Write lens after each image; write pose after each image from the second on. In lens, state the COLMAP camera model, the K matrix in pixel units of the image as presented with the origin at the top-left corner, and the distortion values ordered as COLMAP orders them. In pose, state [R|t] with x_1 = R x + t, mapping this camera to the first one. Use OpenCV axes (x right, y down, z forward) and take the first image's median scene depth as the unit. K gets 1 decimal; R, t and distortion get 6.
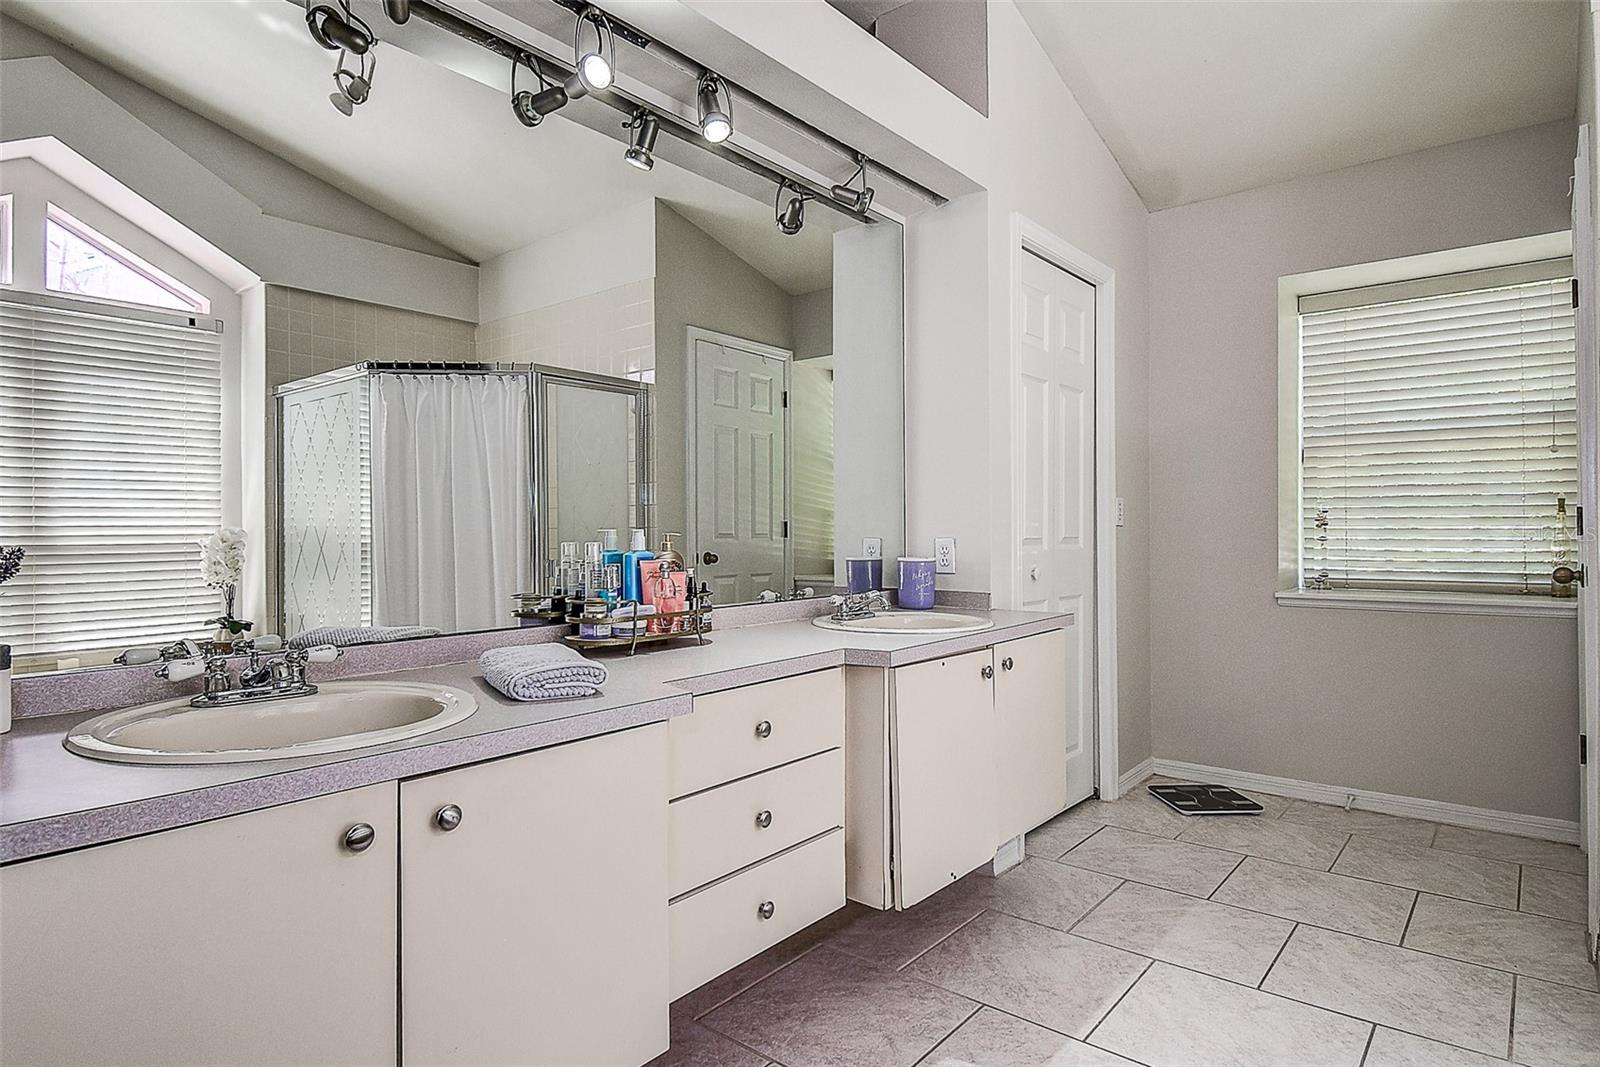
lens RADIAL K [[844.9, 0, 838.6], [0, 844.9, 533.2], [0, 0, 1]] dist [0.019531, -0.011911]
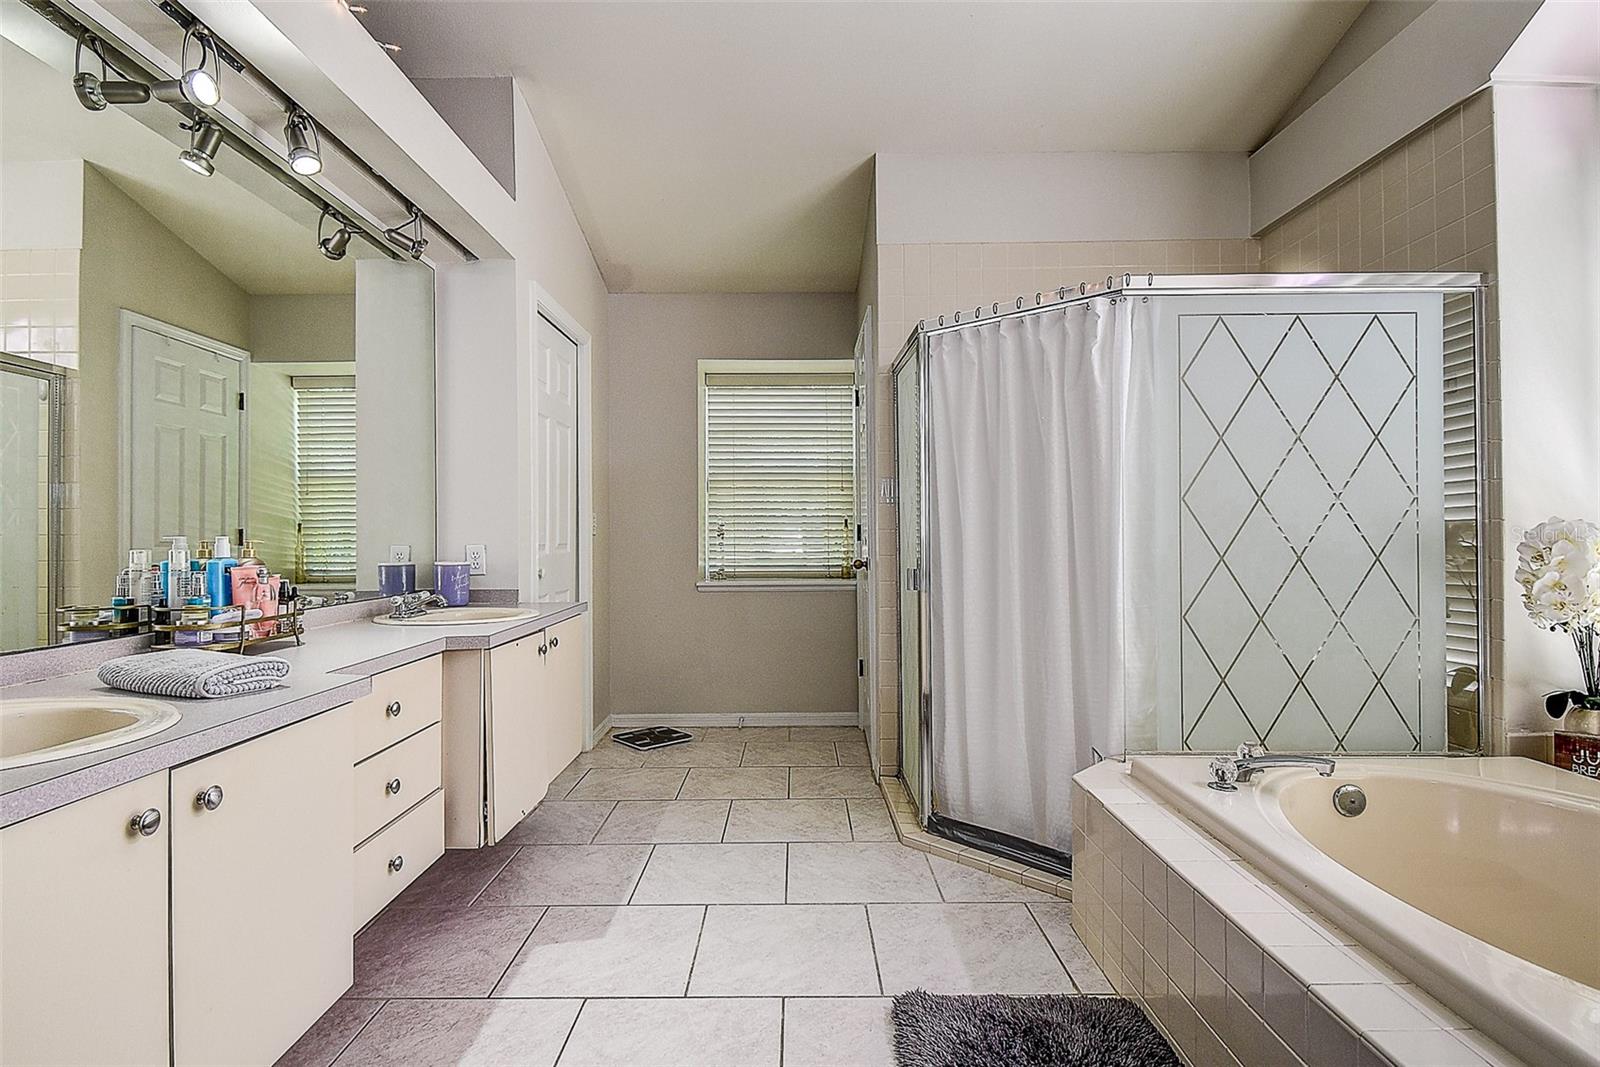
lens RADIAL K [[763.6, 0, 786.1], [0, 763.6, 534.4], [0, 0, 1]] dist [0.016658, -0.017679]
pose [[0.778266, 0.003695, 0.627924, -0.219437], [0.001943, 0.999964, -0.008293, 0.001395], [-0.627932, 0.007674, 0.778230, -0.104949]]
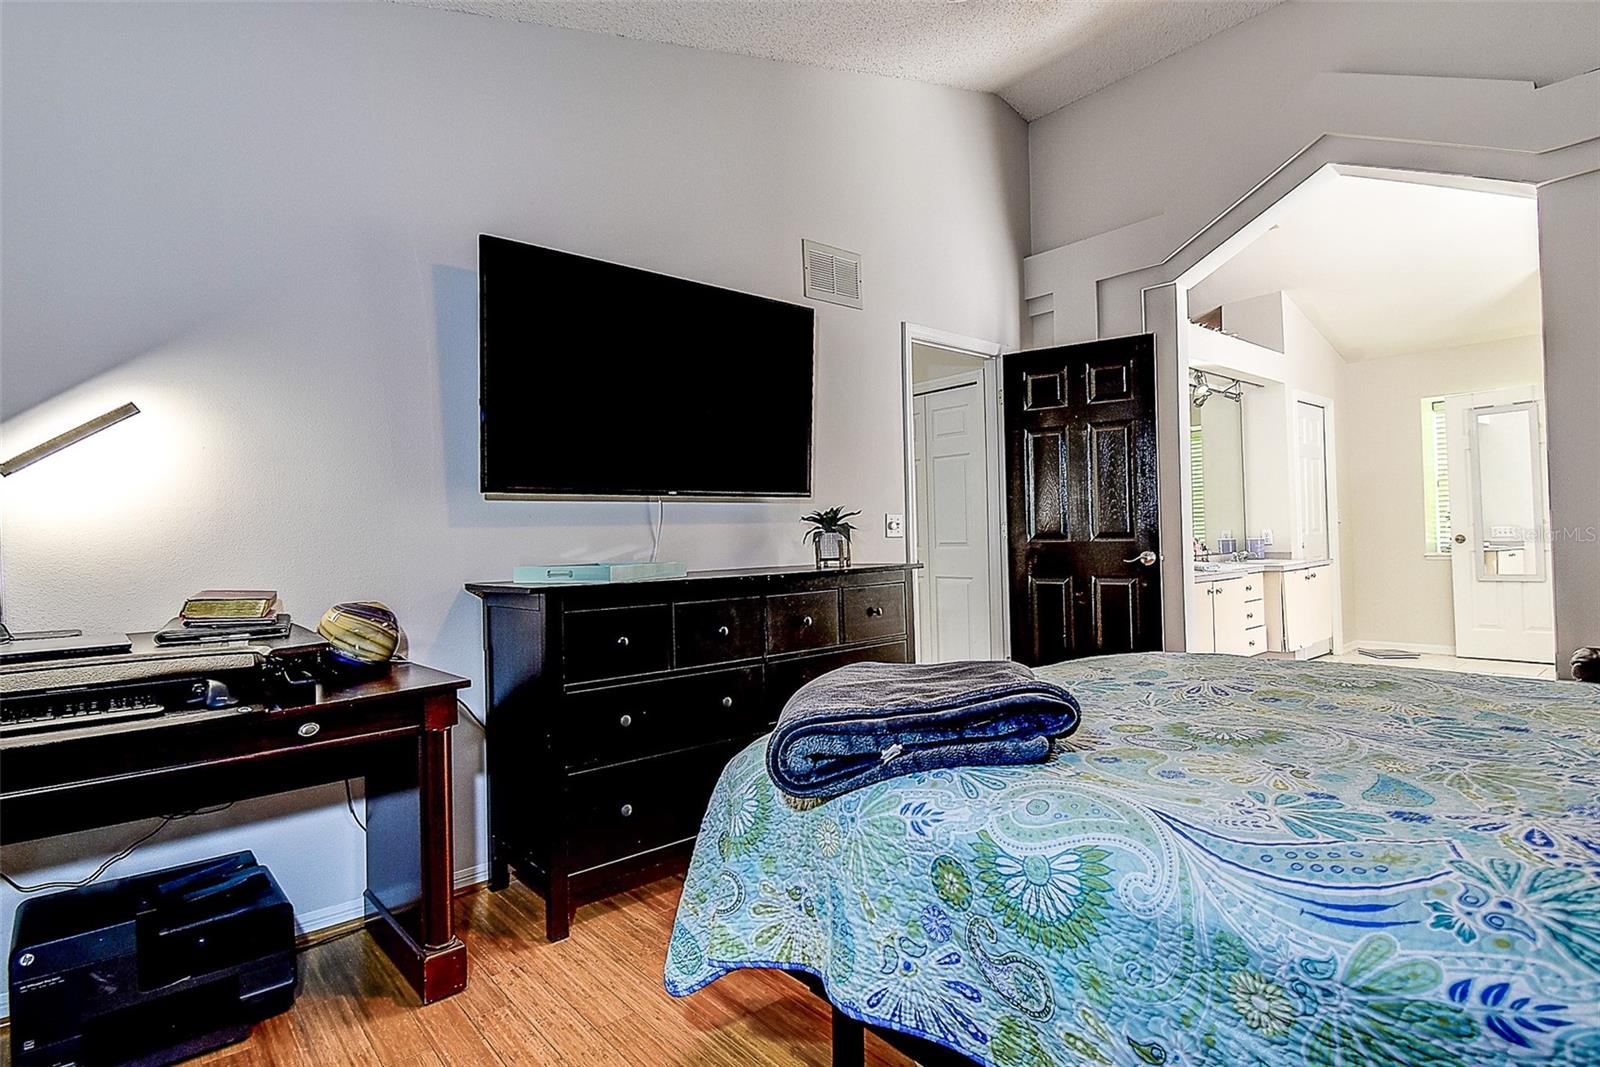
lens RADIAL K [[763.6, 0, 810.6], [0, 763.6, 530.4], [0, 0, 1]] dist [0.016658, -0.017679]
pose [[0.982418, -0.022157, -0.185373, -0.766718], [0.020208, 0.999719, -0.012397, 0.011174], [0.185596, 0.008433, 0.982590, -1.400774]]
